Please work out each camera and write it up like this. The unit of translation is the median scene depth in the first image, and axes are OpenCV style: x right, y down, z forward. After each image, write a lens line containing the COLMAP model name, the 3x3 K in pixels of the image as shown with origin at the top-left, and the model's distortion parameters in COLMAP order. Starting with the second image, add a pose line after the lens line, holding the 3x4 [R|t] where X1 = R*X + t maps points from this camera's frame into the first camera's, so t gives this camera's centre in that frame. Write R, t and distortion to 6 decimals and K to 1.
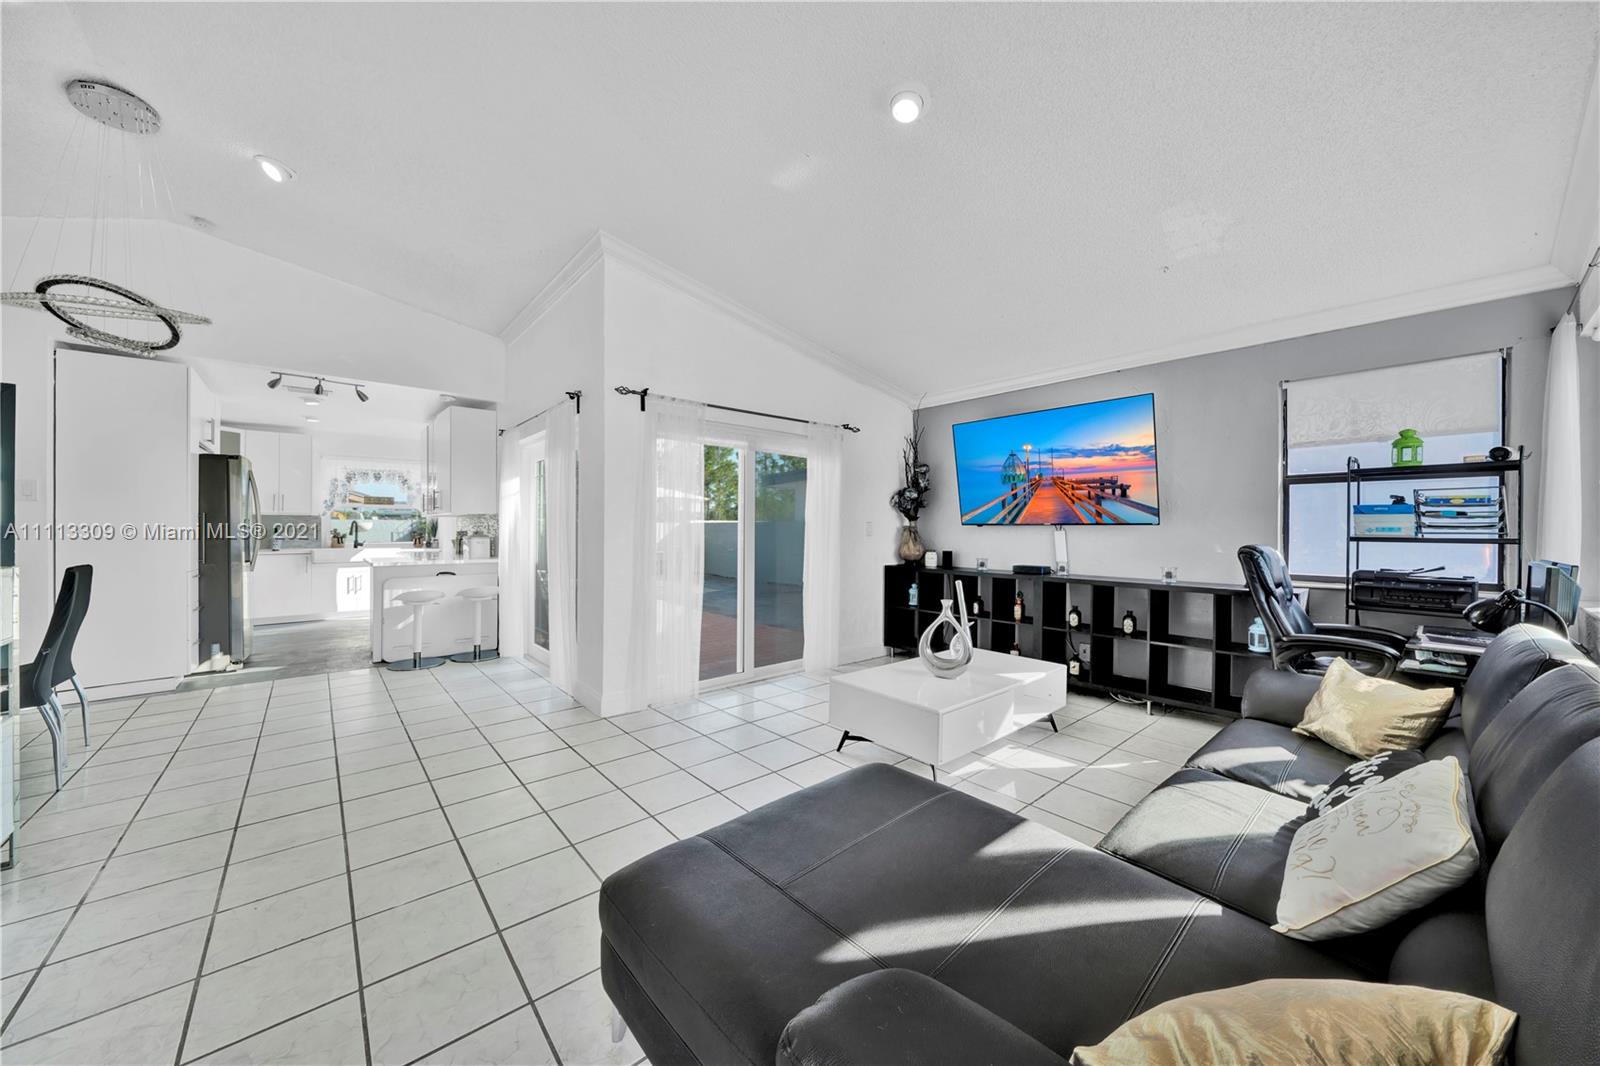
lens RADIAL K [[564.7, 0, 802.6], [0, 564.7, 529.7], [0, 0, 1]] dist [-0.007650, 0.000058]
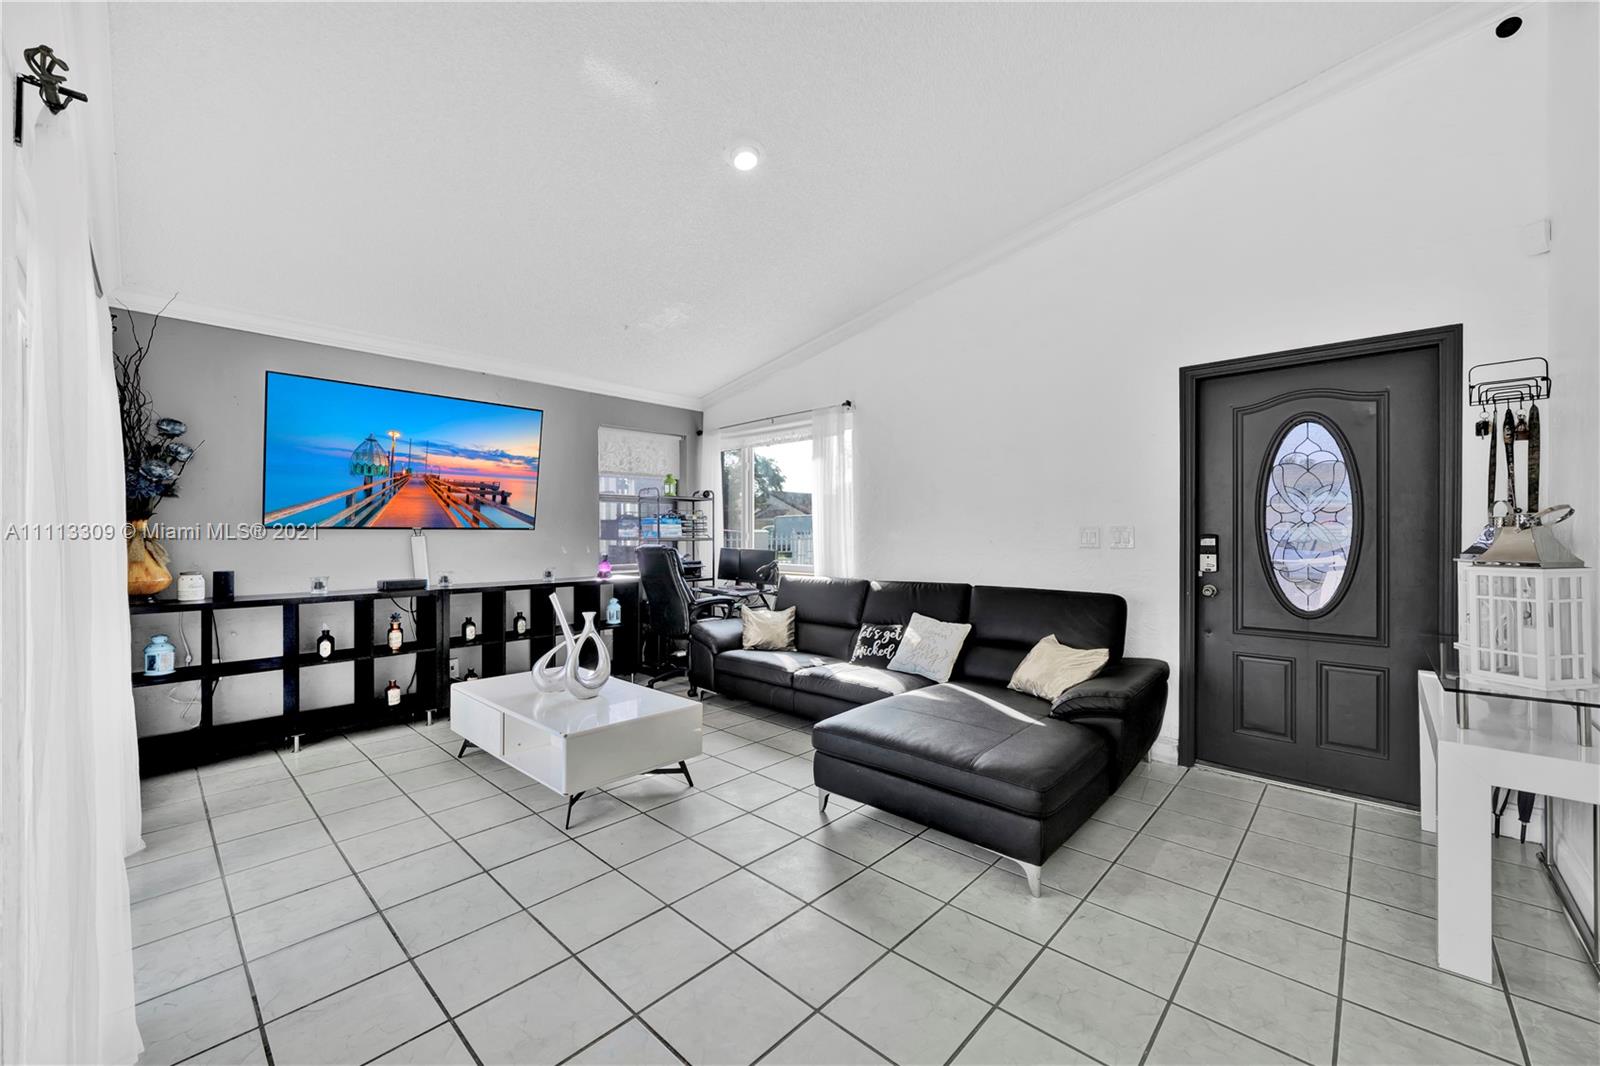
lens RADIAL K [[607.7, 0, 809.1], [0, 607.7, 534.3], [0, 0, 1]] dist [-0.004813, -0.000622]
pose [[-0.099246, -0.005561, 0.995047, -0.499760], [0.001018, 0.999983, 0.005690, -0.006159], [-0.995062, 0.001578, -0.099239, 0.478593]]
